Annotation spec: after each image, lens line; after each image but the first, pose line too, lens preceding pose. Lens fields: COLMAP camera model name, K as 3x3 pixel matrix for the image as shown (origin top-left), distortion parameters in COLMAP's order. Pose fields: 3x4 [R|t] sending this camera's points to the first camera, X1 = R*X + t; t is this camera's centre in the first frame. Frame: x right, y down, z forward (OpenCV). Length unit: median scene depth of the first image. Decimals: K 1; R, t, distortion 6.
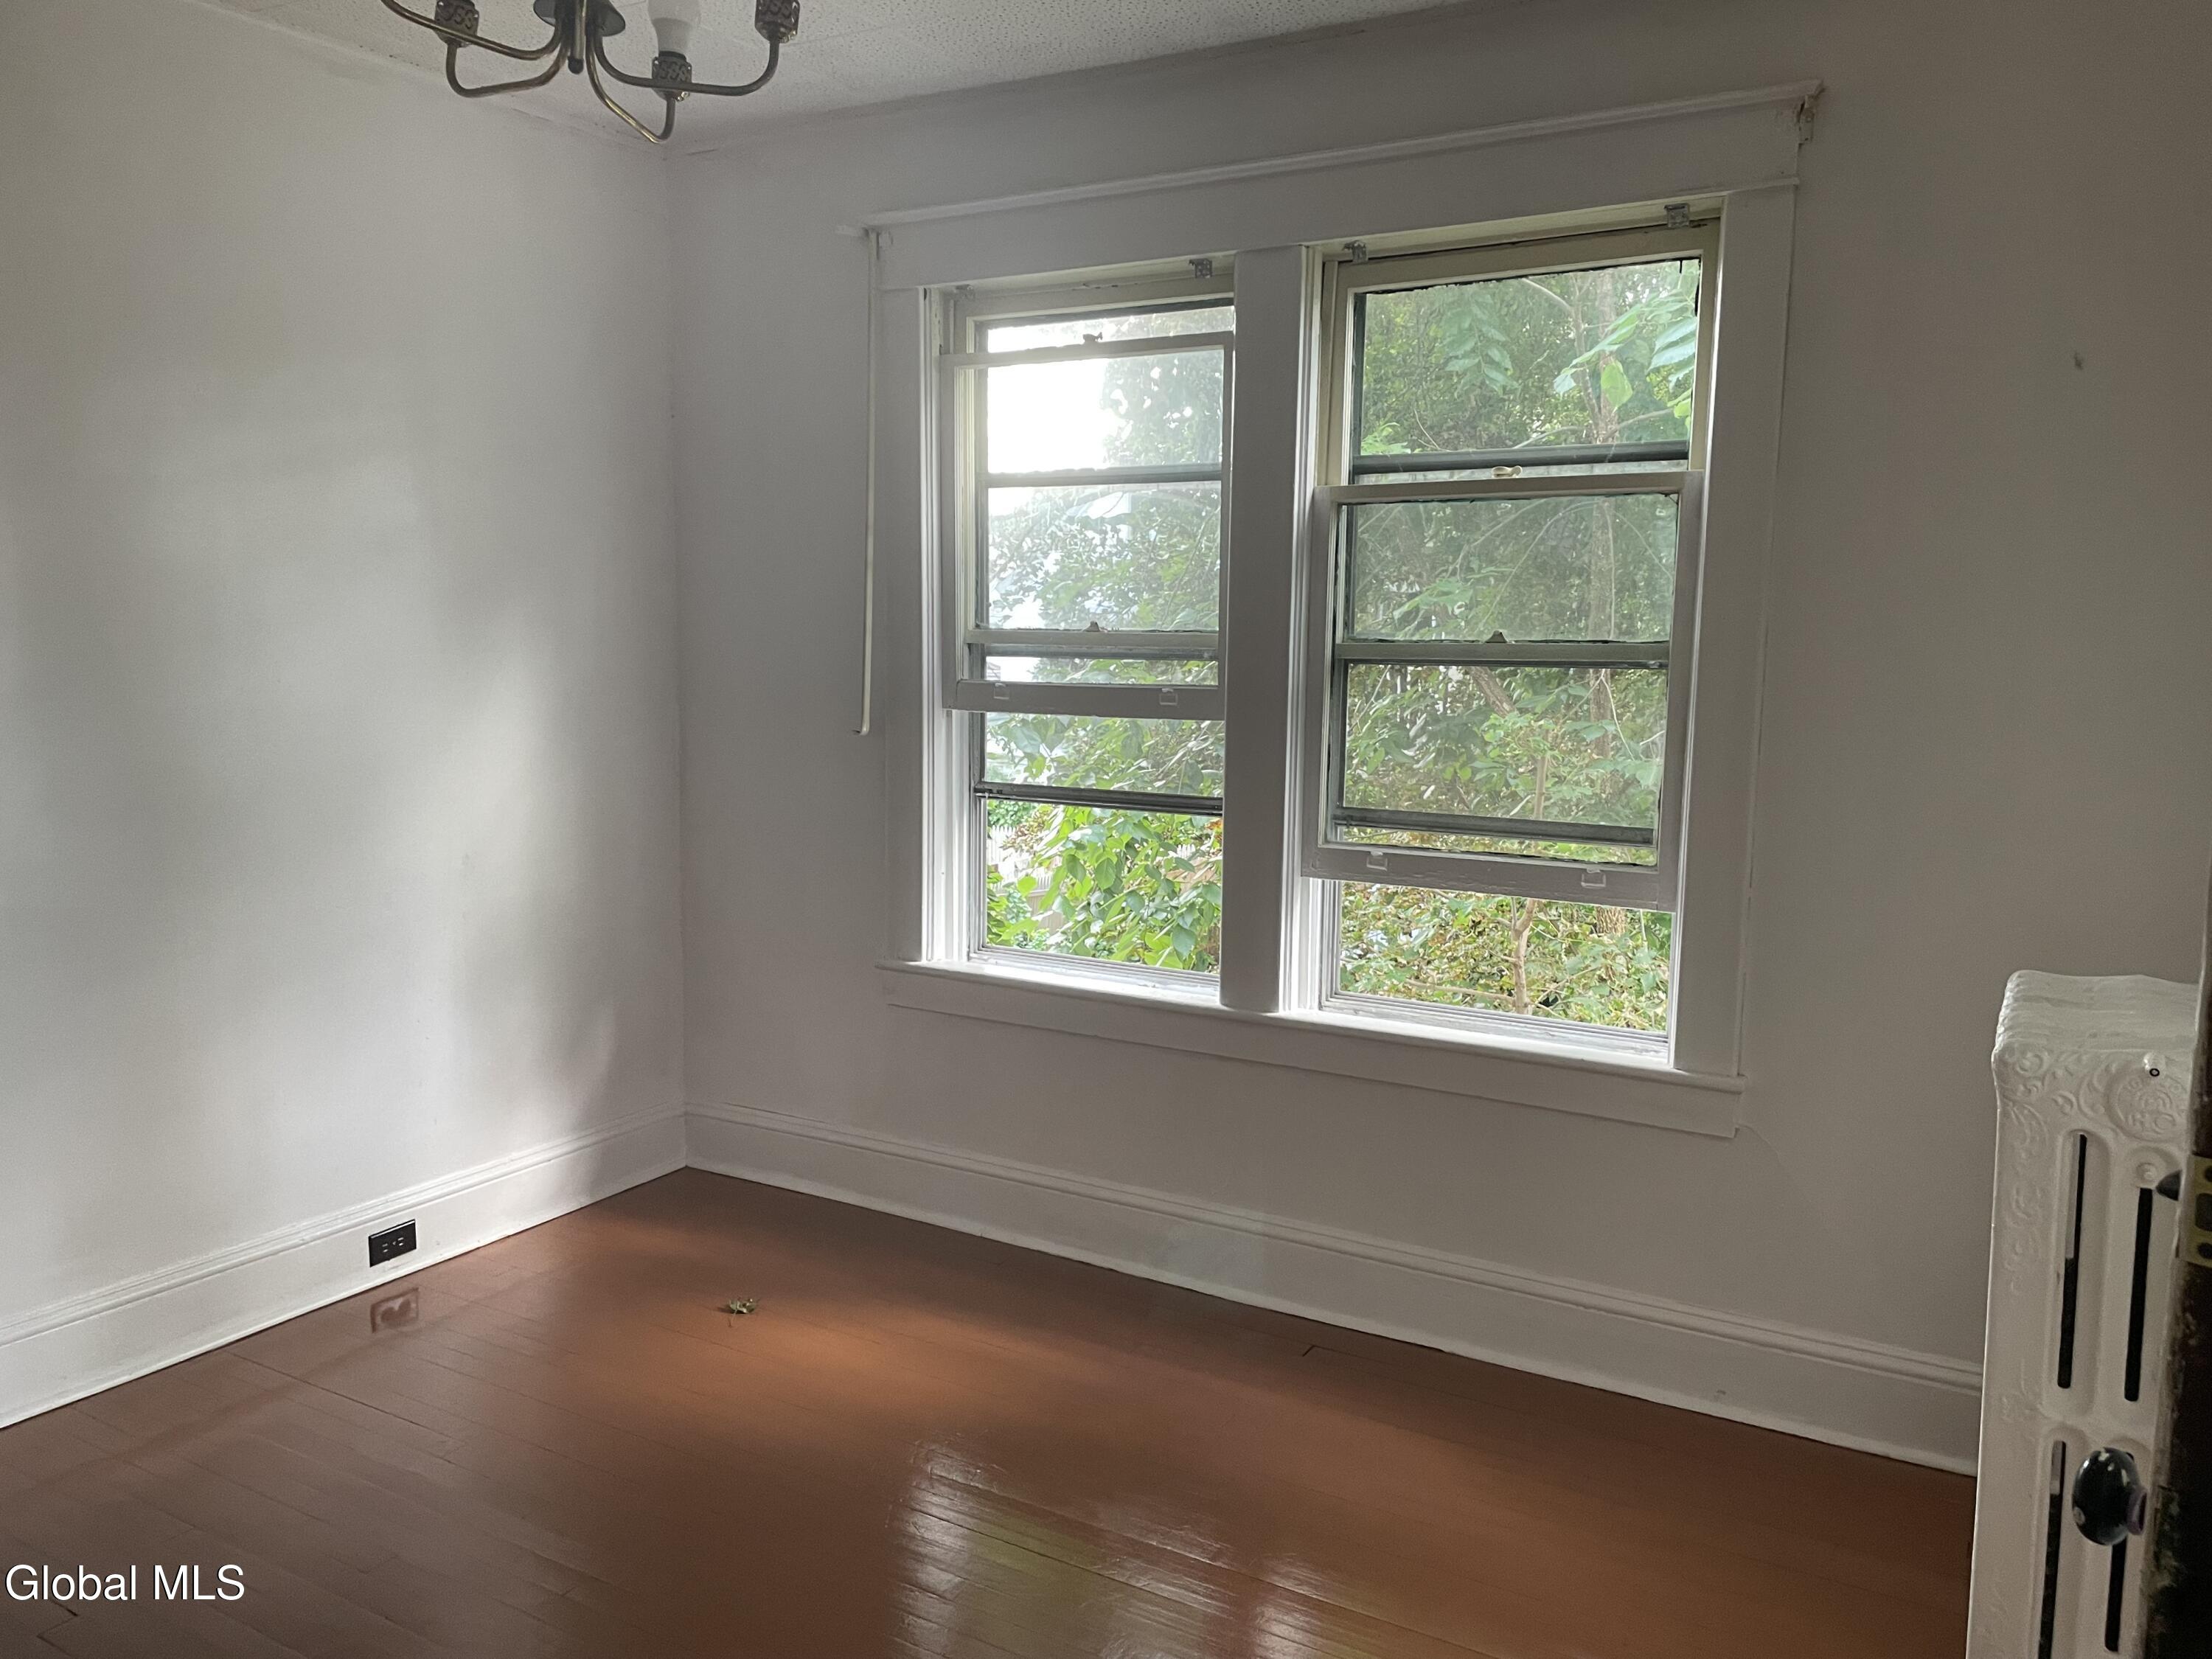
lens RADIAL K [[1644.9, 0, 1106.5], [0, 1644.9, 842.0], [0, 0, 1]] dist [0.078831, -0.084145]
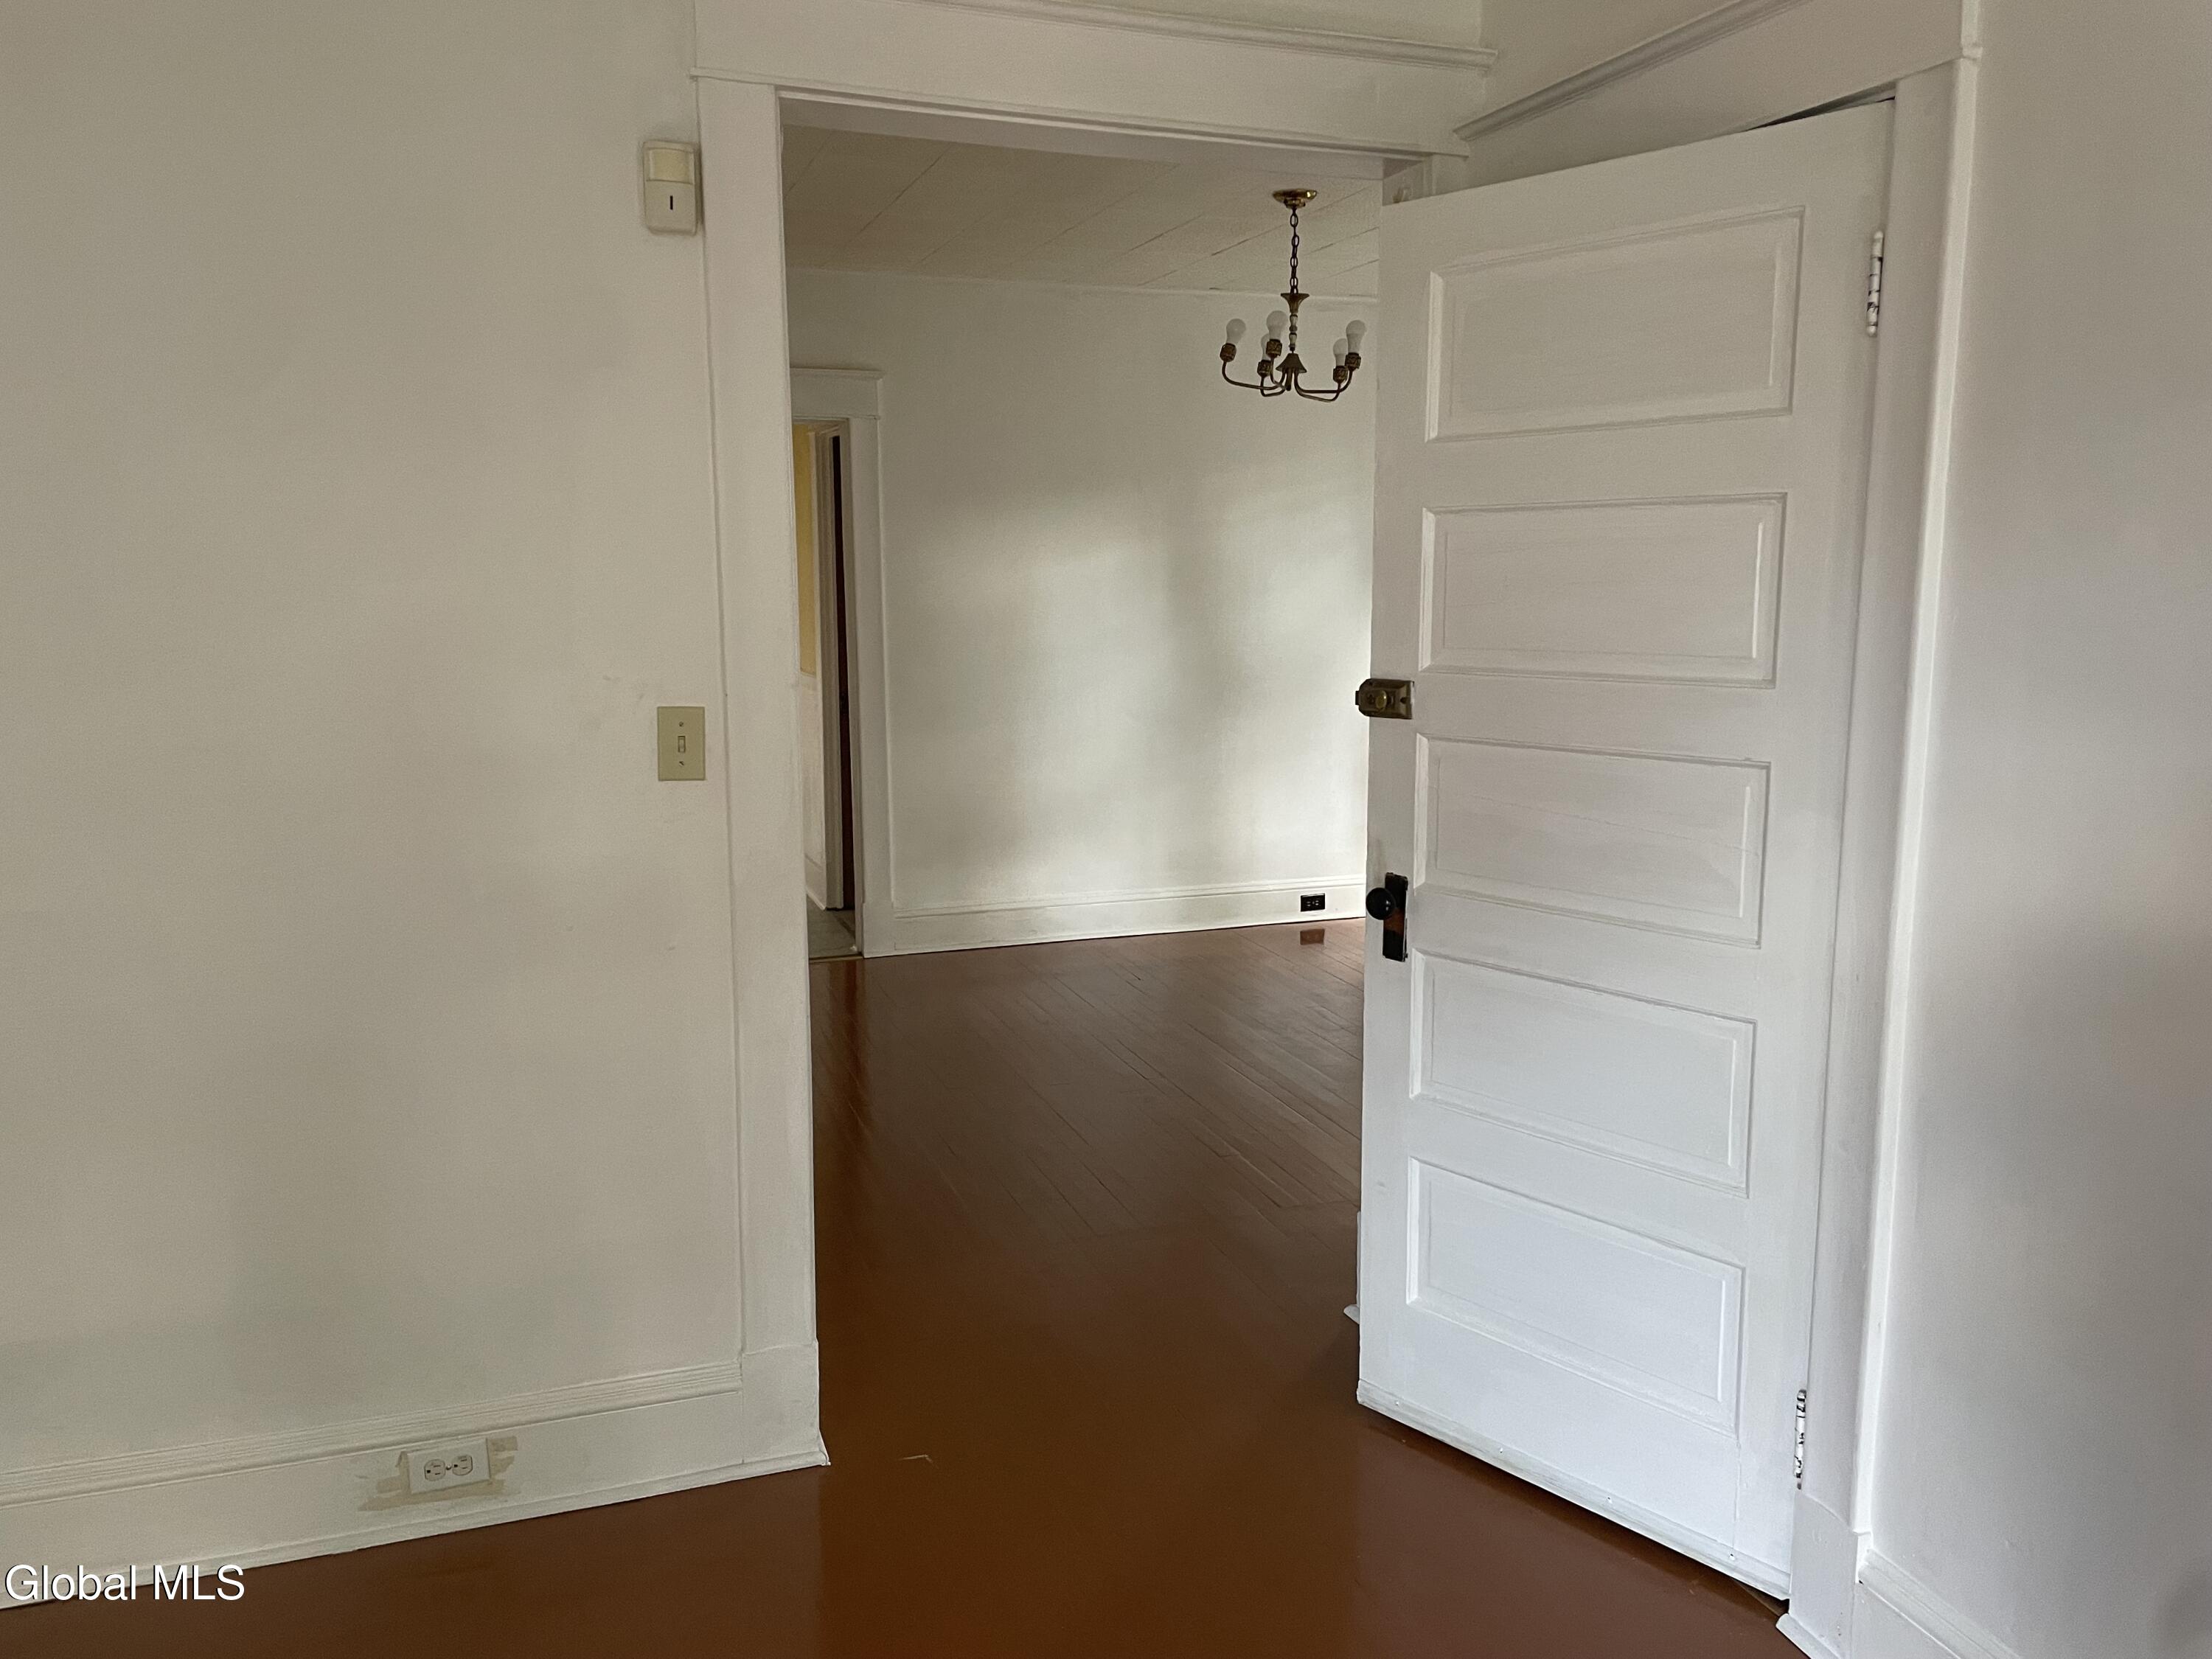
lens RADIAL K [[1644.9, 0, 1106.5], [0, 1644.9, 842.0], [0, 0, 1]] dist [0.078831, -0.084145]
pose [[0.751286, 0.086707, -0.654256, 0.624898], [-0.067037, 0.996231, 0.055049, 0.073440], [0.656563, 0.002502, 0.754267, -0.600479]]
